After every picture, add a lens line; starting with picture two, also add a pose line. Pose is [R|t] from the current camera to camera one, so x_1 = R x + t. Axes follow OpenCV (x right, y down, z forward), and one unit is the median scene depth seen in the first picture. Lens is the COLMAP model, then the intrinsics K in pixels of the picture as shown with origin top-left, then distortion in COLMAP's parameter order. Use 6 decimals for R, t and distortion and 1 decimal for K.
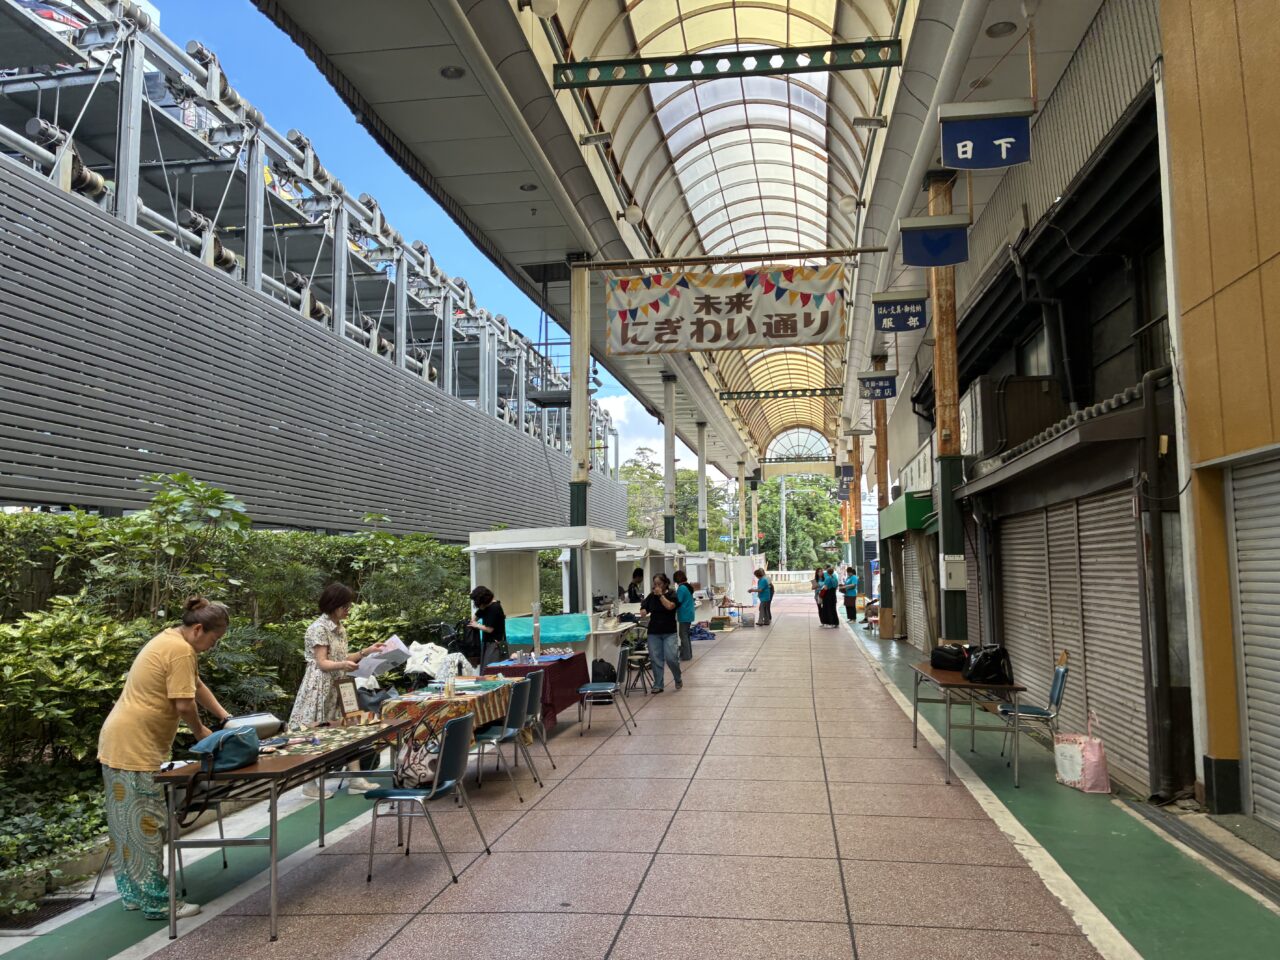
lens RADIAL K [[989.9, 0, 640.0], [0, 989.9, 480.0], [0, 0, 1]] dist [0.037202, -0.049816]
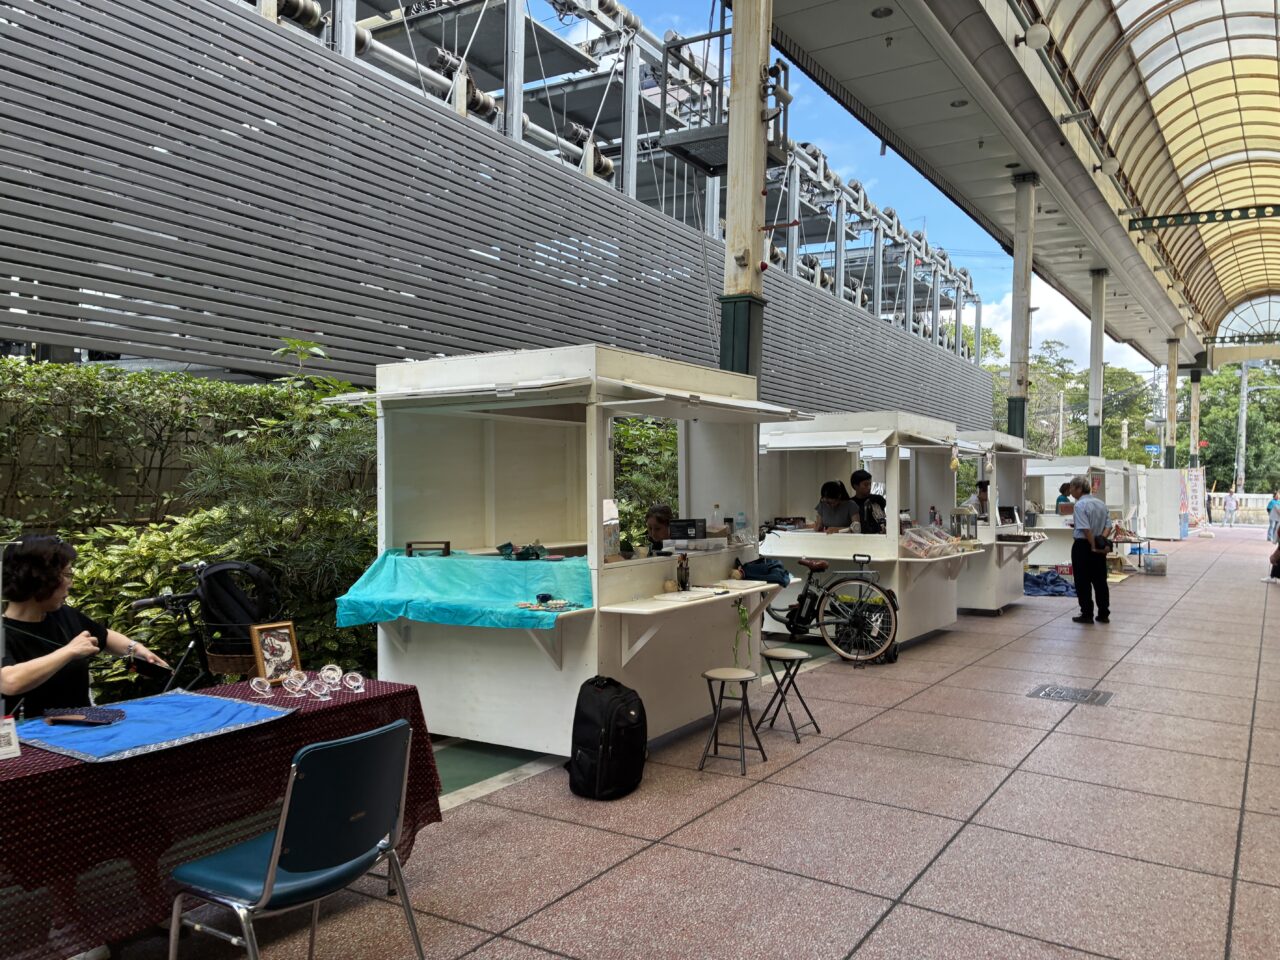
lens RADIAL K [[845.5, 0, 639.5], [0, 845.5, 462.6], [0, 0, 1]] dist [0.065762, -0.094864]
pose [[0.886622, 0.034235, -0.461226, 0.038673], [-0.002017, 0.997533, 0.070165, 0.023490], [0.462490, -0.061279, 0.884504, 0.212961]]
